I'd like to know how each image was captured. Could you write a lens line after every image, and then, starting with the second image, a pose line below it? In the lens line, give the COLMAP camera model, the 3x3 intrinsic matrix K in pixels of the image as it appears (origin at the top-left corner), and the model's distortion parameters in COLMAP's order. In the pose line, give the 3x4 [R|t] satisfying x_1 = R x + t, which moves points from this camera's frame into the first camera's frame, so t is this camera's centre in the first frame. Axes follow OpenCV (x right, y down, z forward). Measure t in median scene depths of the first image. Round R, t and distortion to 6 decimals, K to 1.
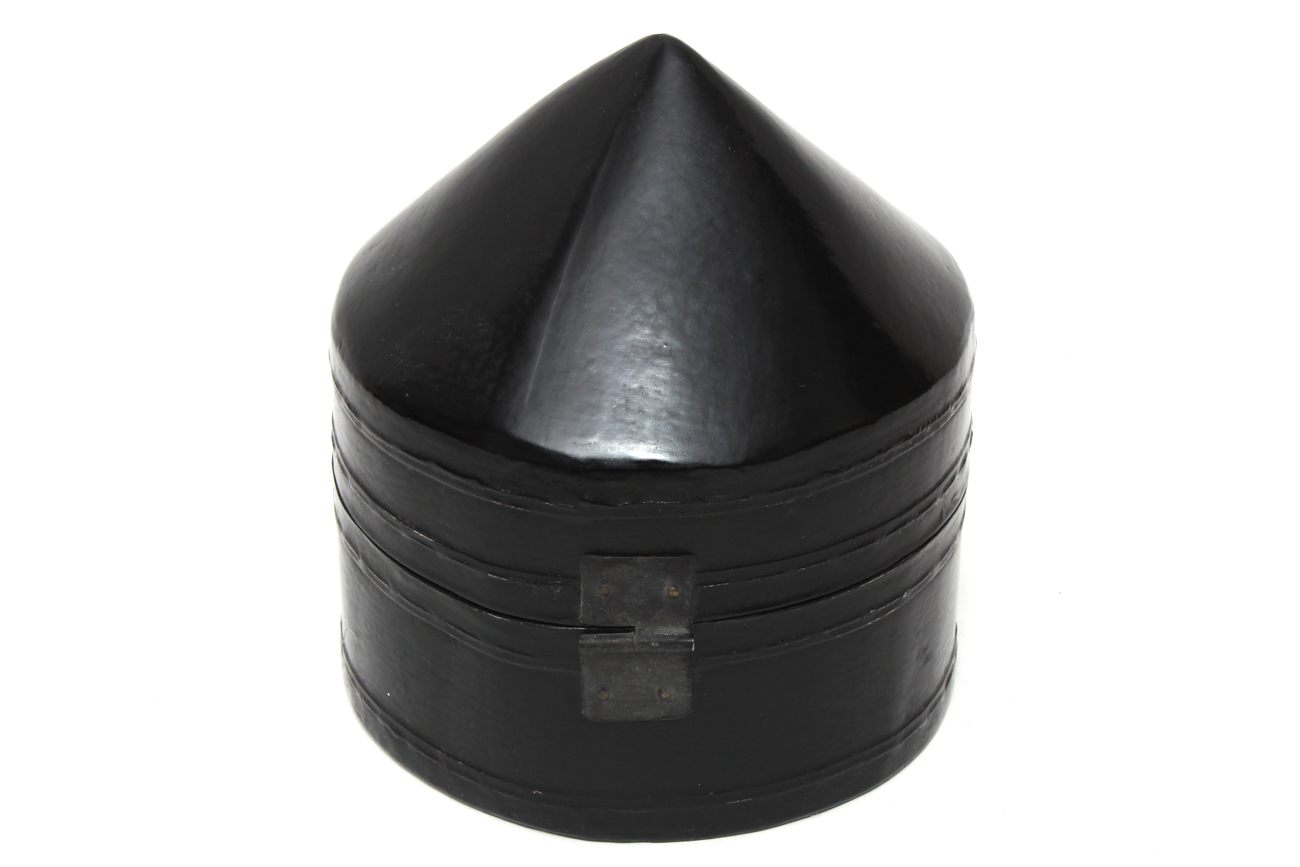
lens RADIAL K [[3010.2, 0, 653.2], [0, 3010.2, 436.4], [0, 0, 1]] dist [-0.036668, 0.000000]
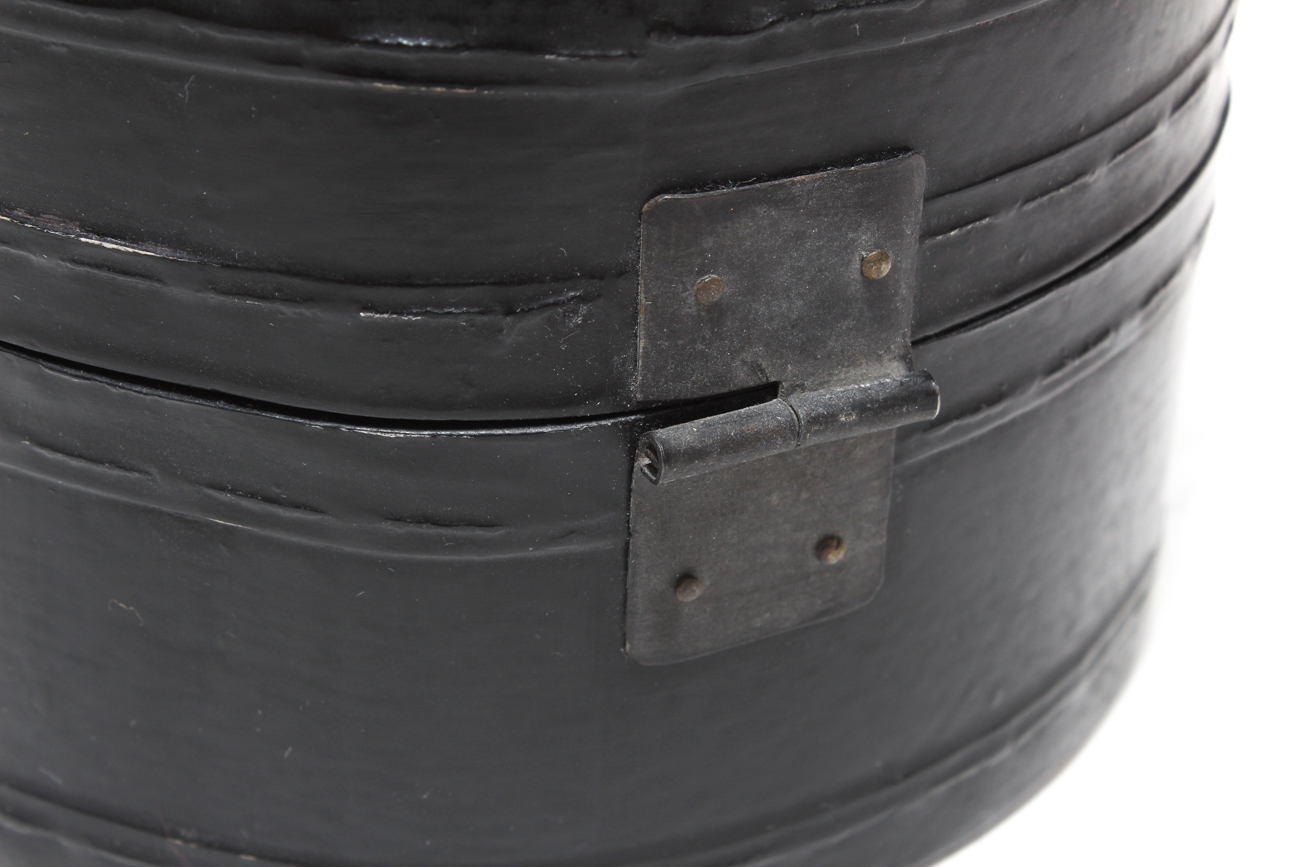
lens RADIAL K [[3010.2, 0, 653.4], [0, 3010.2, 435.8], [0, 0, 1]] dist [-0.036668, 0.000000]
pose [[0.908848, -0.195725, 0.368356, -0.153647], [0.176998, 0.980592, 0.084324, 0.036615], [-0.377712, -0.011440, 0.925853, 0.673630]]
